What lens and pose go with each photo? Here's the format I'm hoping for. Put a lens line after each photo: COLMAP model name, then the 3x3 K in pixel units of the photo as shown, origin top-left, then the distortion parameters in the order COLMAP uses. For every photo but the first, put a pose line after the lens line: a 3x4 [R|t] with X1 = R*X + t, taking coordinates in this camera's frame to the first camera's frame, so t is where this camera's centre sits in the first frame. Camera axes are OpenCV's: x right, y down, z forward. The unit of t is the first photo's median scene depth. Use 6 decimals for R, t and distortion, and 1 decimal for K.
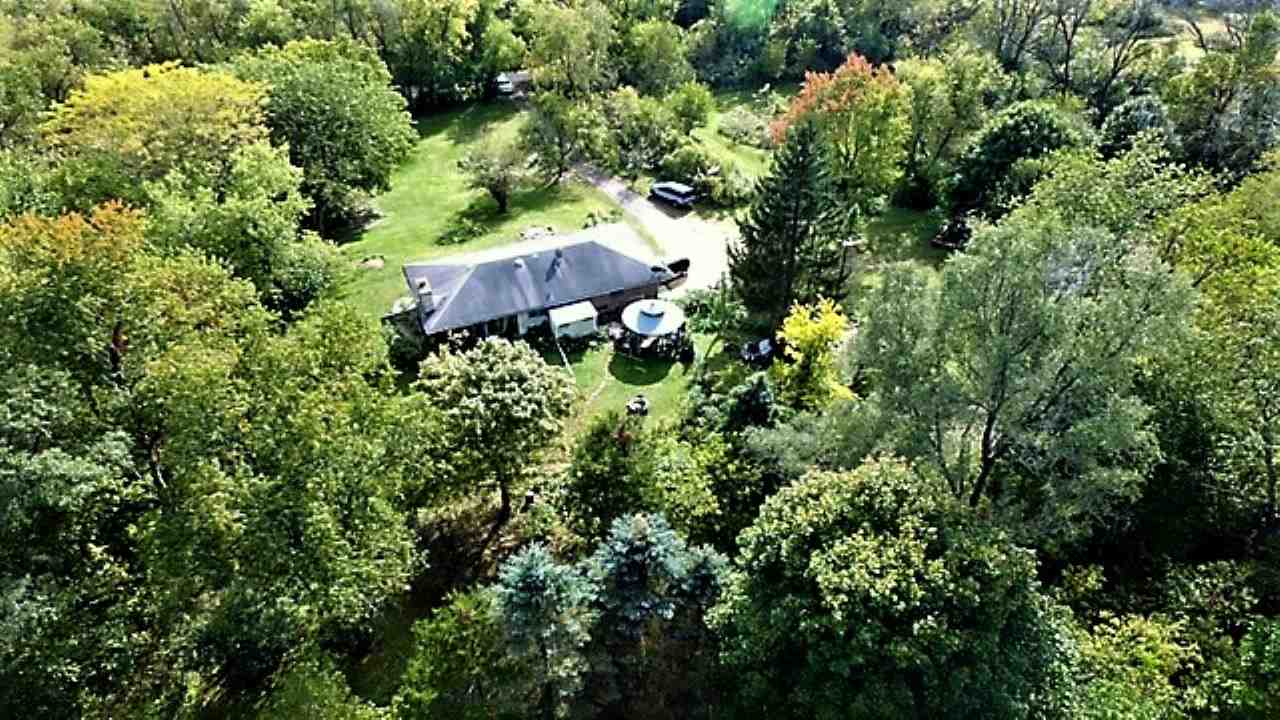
lens RADIAL K [[751.6, 0, 647.3], [0, 751.6, 354.1], [0, 0, 1]] dist [-0.009389, 0.009409]
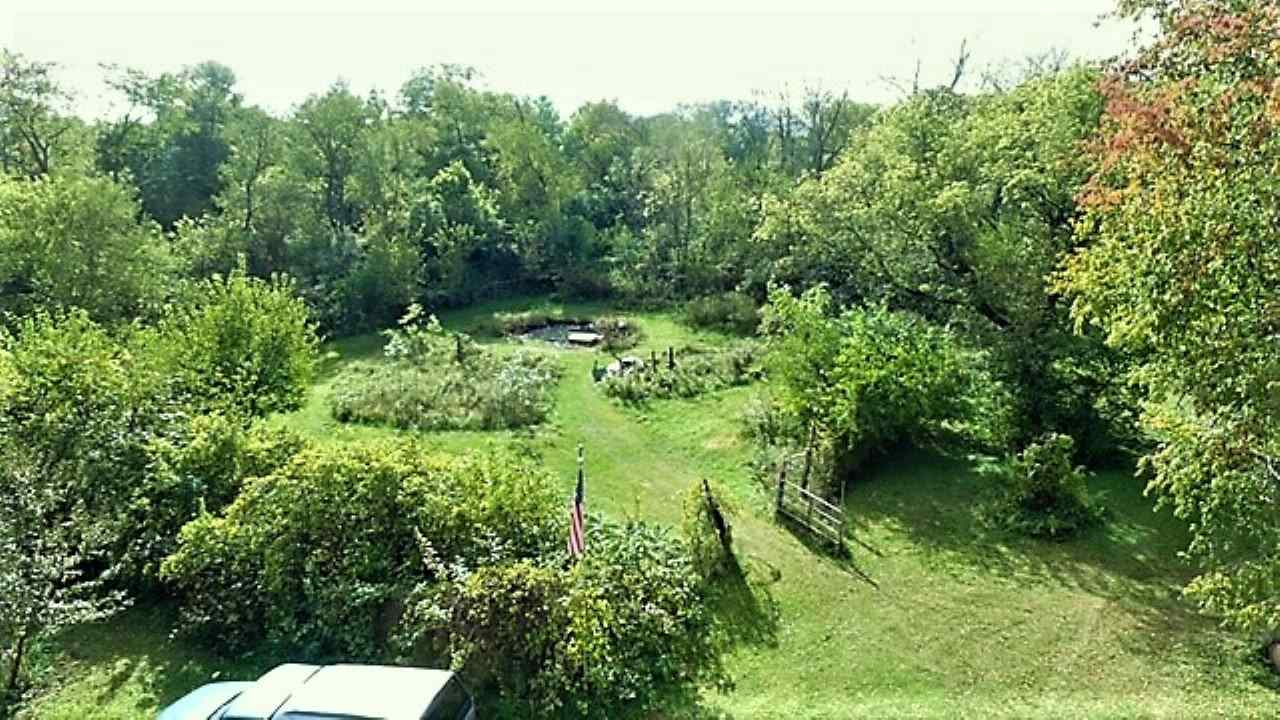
lens RADIAL K [[751.6, 0, 650.3], [0, 751.6, 357.3], [0, 0, 1]] dist [-0.009389, 0.009409]
pose [[0.789771, -0.139033, 0.597438, 0.008432], [0.362987, 0.891065, -0.272478, -0.235549], [-0.494473, 0.432057, 0.754204, 0.884311]]
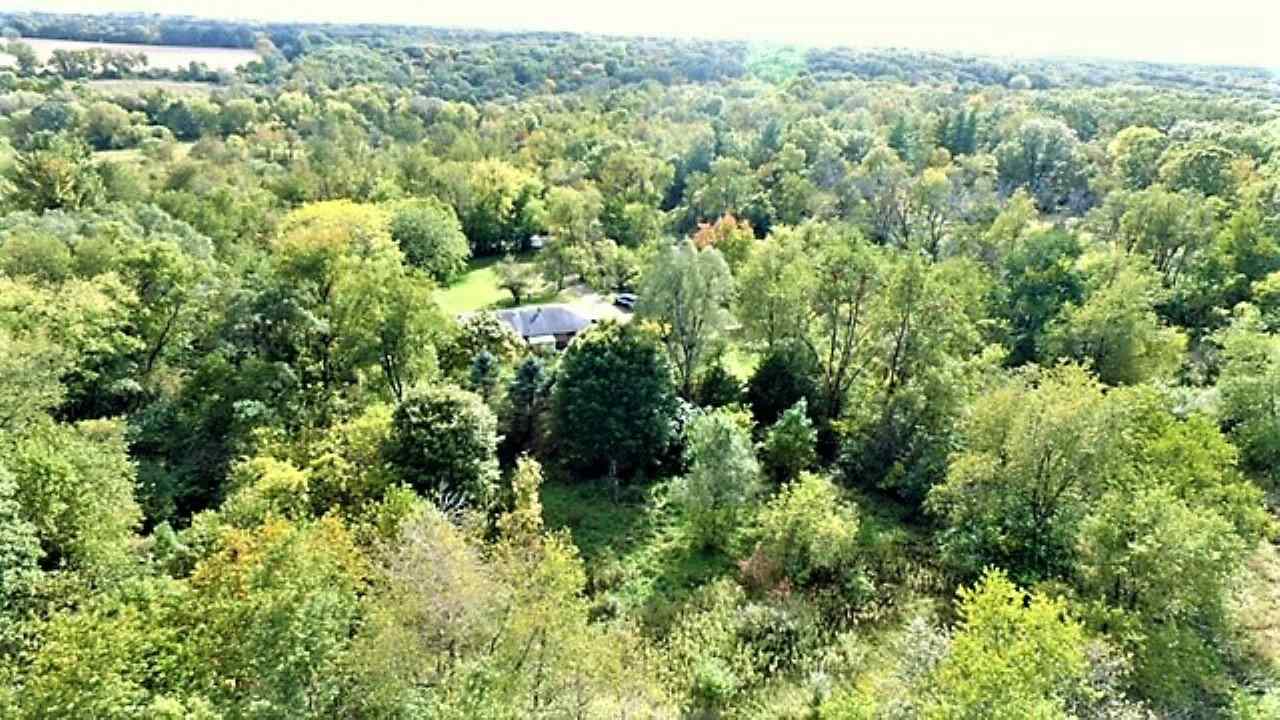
lens RADIAL K [[751.6, 0, 648.0], [0, 751.6, 350.8], [0, 0, 1]] dist [-0.009389, 0.009409]
pose [[0.996751, 0.047207, -0.065268, 0.196198], [-0.062349, 0.965170, -0.254086, 0.298973], [0.051000, 0.257330, 0.964977, -0.502490]]
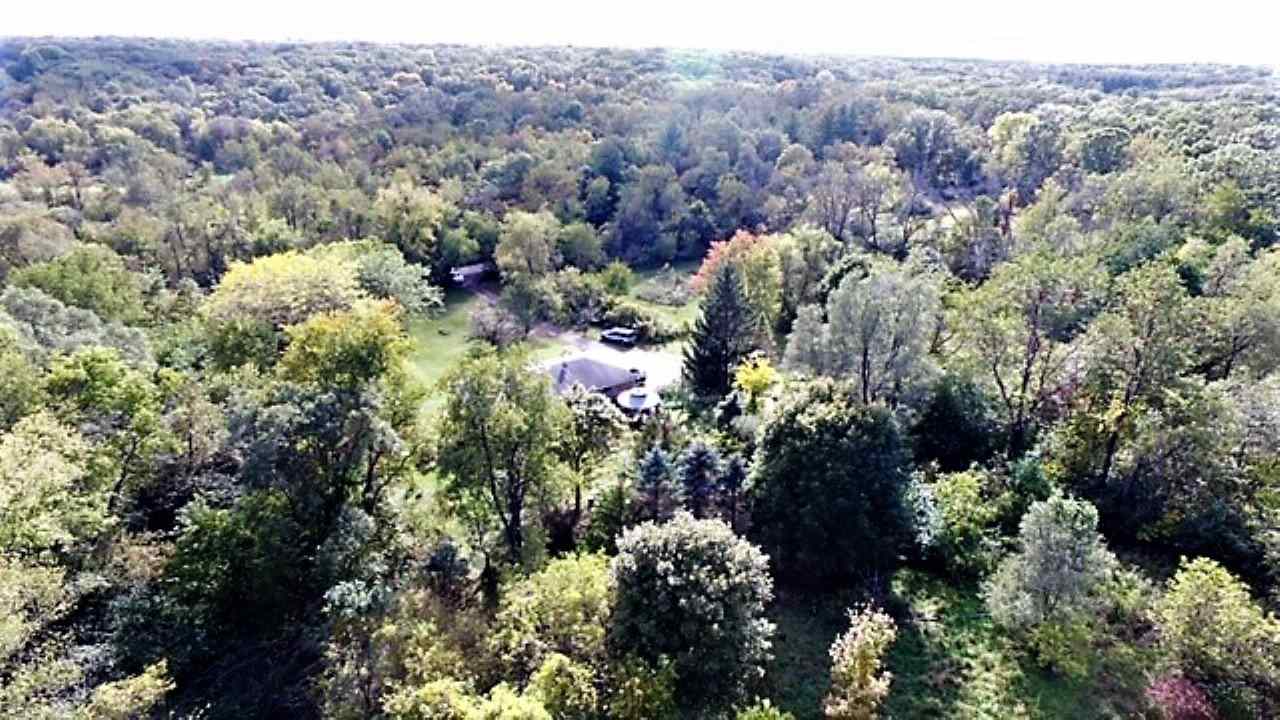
lens RADIAL K [[751.6, 0, 647.0], [0, 751.6, 350.6], [0, 0, 1]] dist [-0.009389, 0.009409]
pose [[0.982133, -0.073674, 0.173169, -0.163929], [0.116850, 0.960048, -0.254270, 0.171793], [-0.147518, 0.269962, 0.951504, -0.302431]]
